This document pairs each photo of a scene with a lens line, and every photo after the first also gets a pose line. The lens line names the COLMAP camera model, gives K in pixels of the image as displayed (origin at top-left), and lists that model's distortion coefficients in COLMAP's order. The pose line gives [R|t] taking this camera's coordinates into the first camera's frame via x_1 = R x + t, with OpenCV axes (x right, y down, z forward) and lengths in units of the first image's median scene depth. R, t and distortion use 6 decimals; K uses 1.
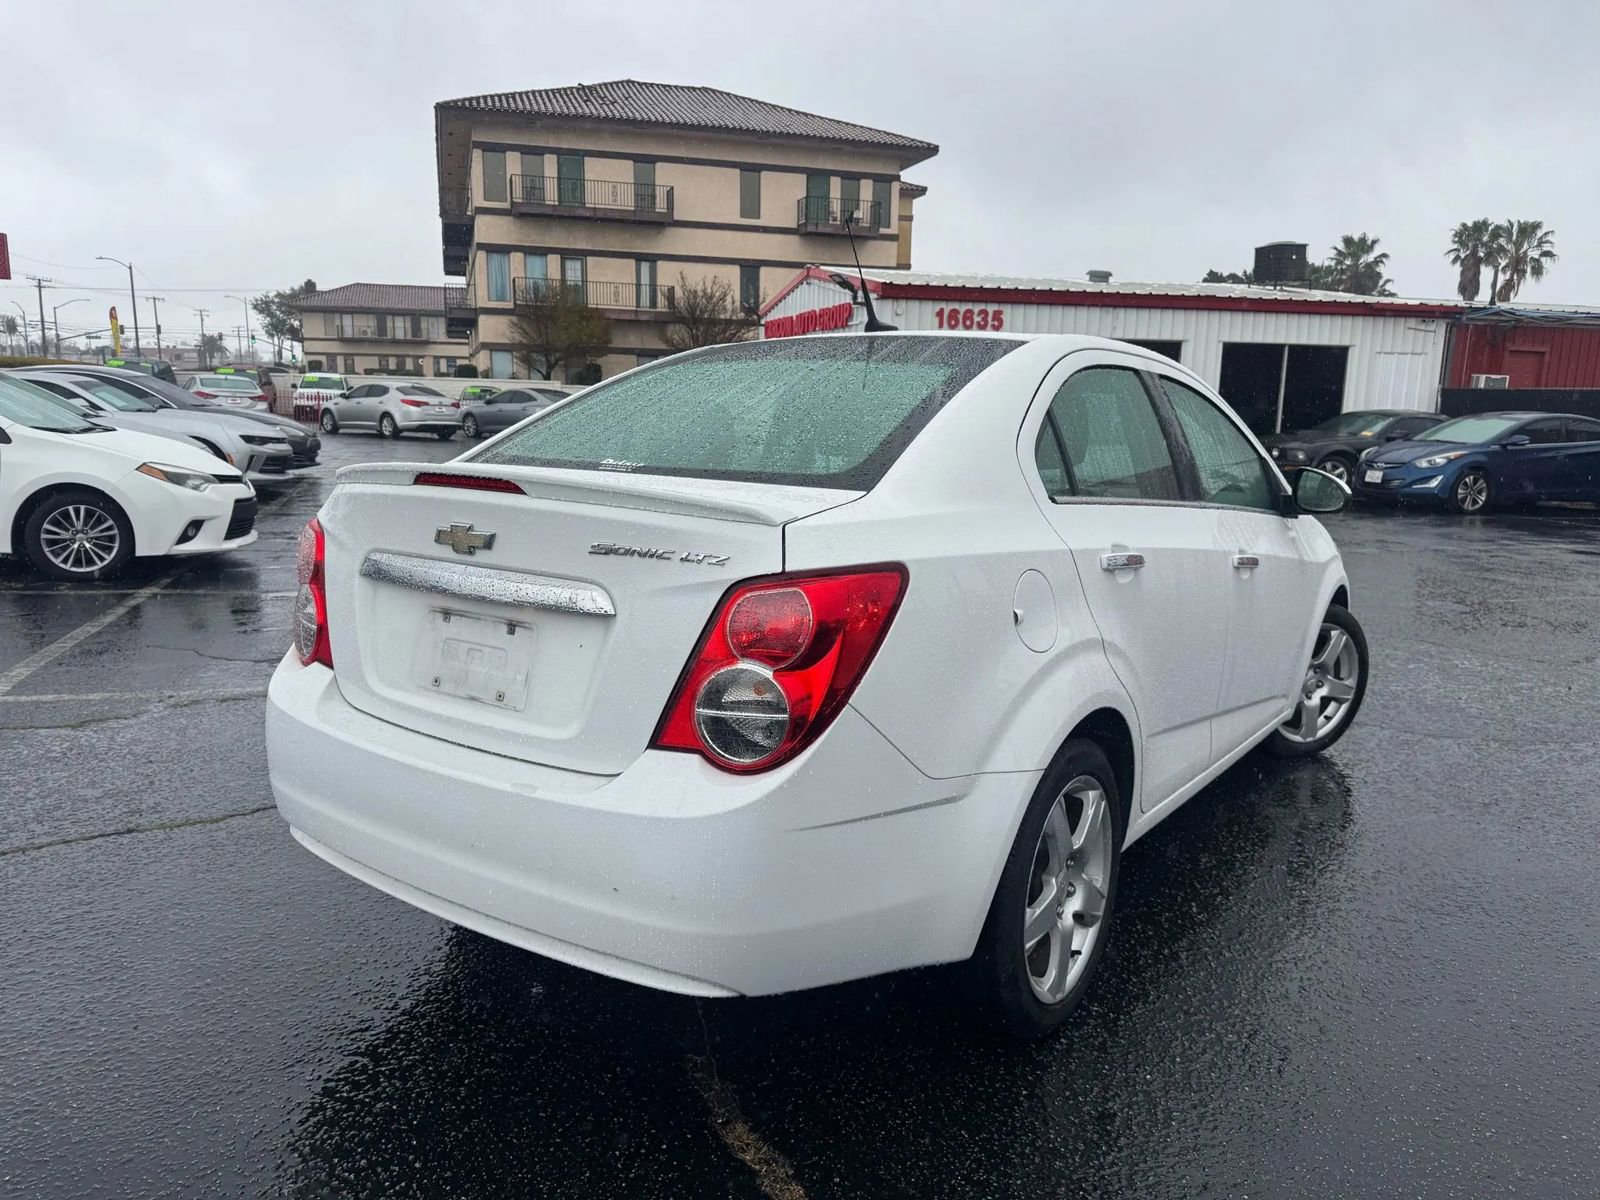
lens RADIAL K [[1194.5, 0, 794.1], [0, 1194.5, 608.3], [0, 0, 1]] dist [0.071284, -0.113829]
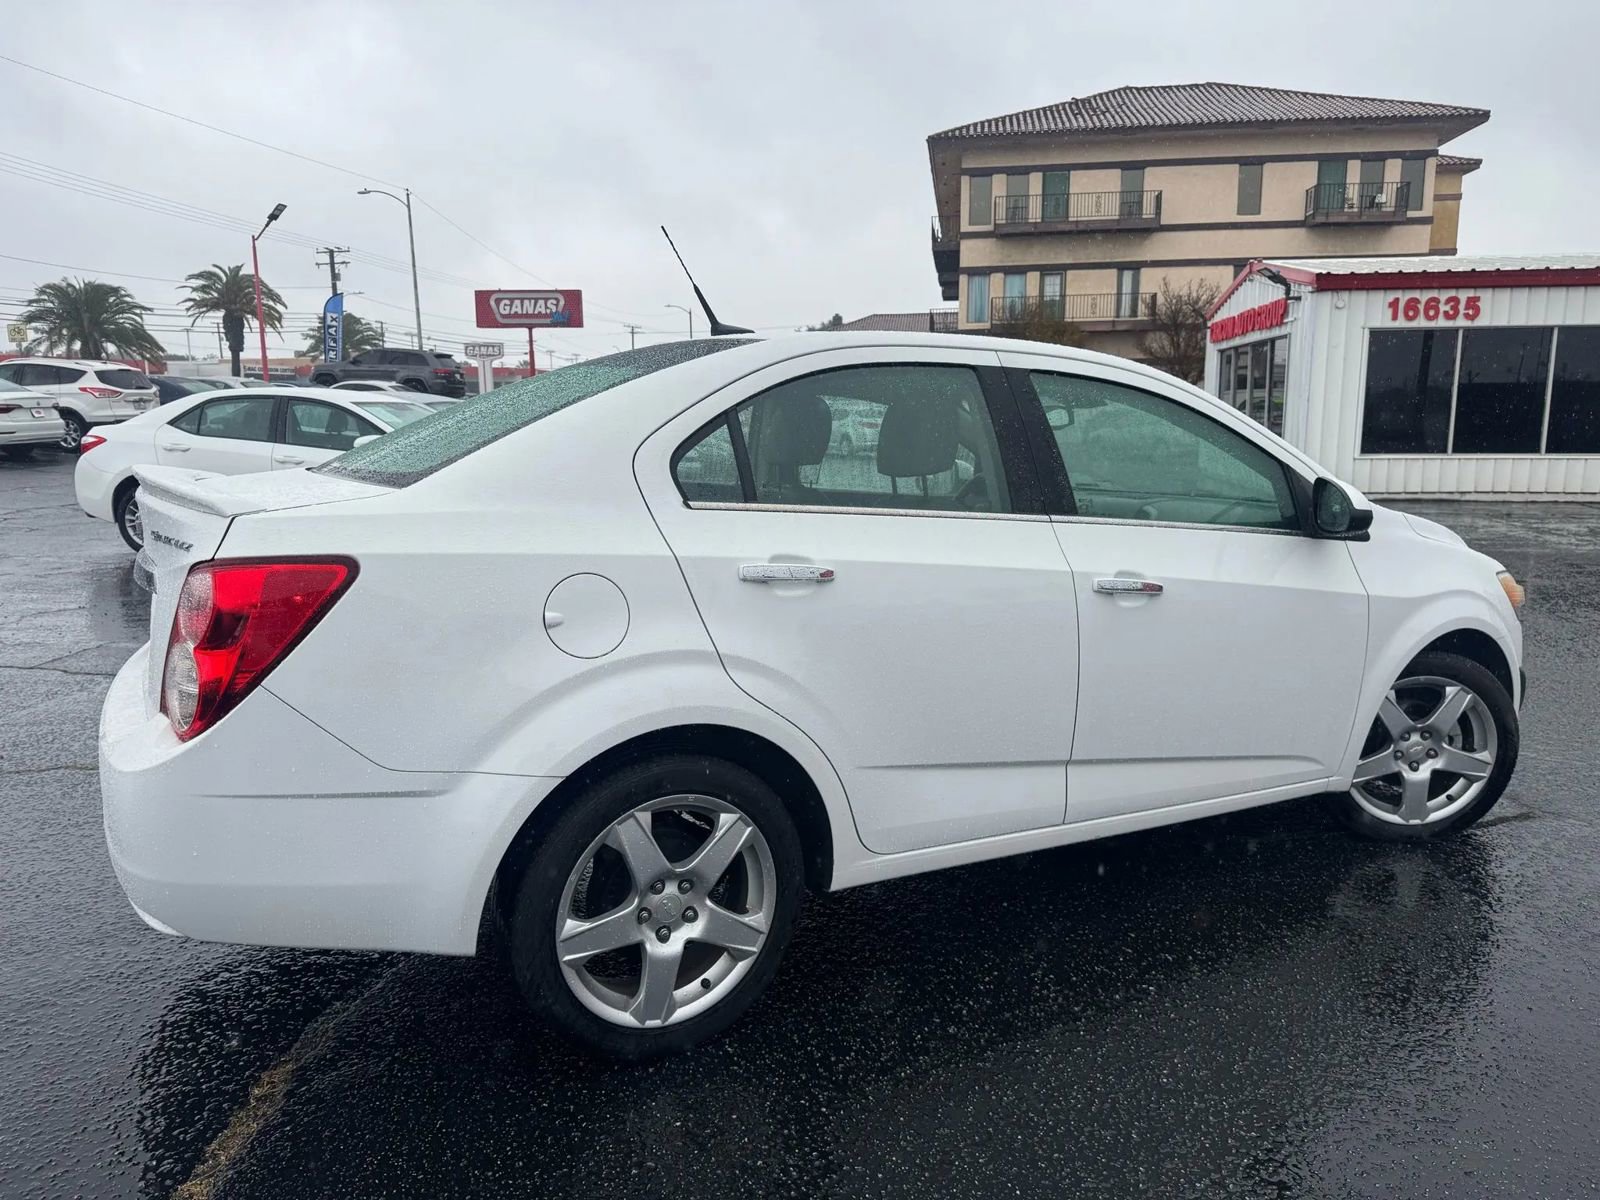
lens RADIAL K [[1194.5, 0, 788.5], [0, 1194.5, 595.8], [0, 0, 1]] dist [0.071284, -0.113829]
pose [[0.890400, 0.046248, -0.452823, 0.085495], [-0.057336, 0.998297, -0.010782, -0.001310], [0.451553, 0.035563, 0.891535, 0.023062]]
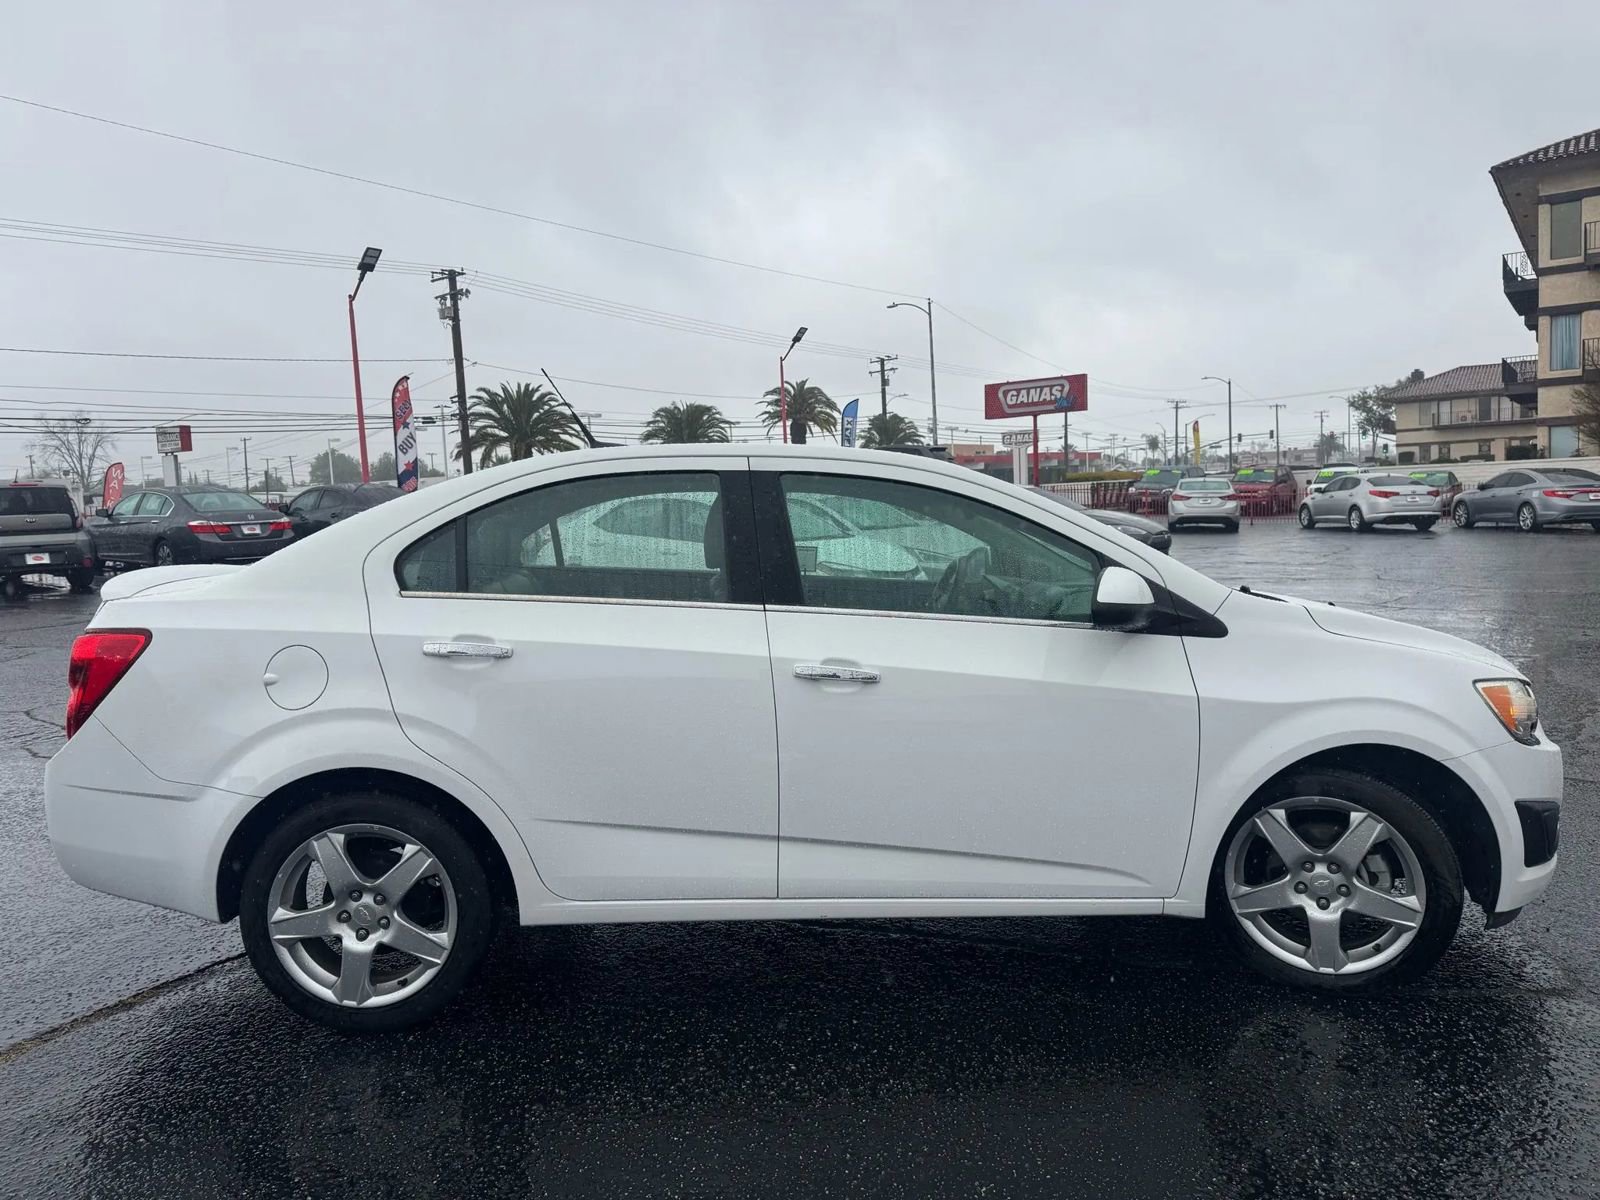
lens RADIAL K [[1194.5, 0, 783.9], [0, 1194.5, 589.1], [0, 0, 1]] dist [0.071284, -0.113829]
pose [[0.548670, 0.015263, -0.835899, 0.171711], [-0.092957, 0.994748, -0.042852, -0.009283], [0.830855, 0.101214, 0.547207, 0.078638]]
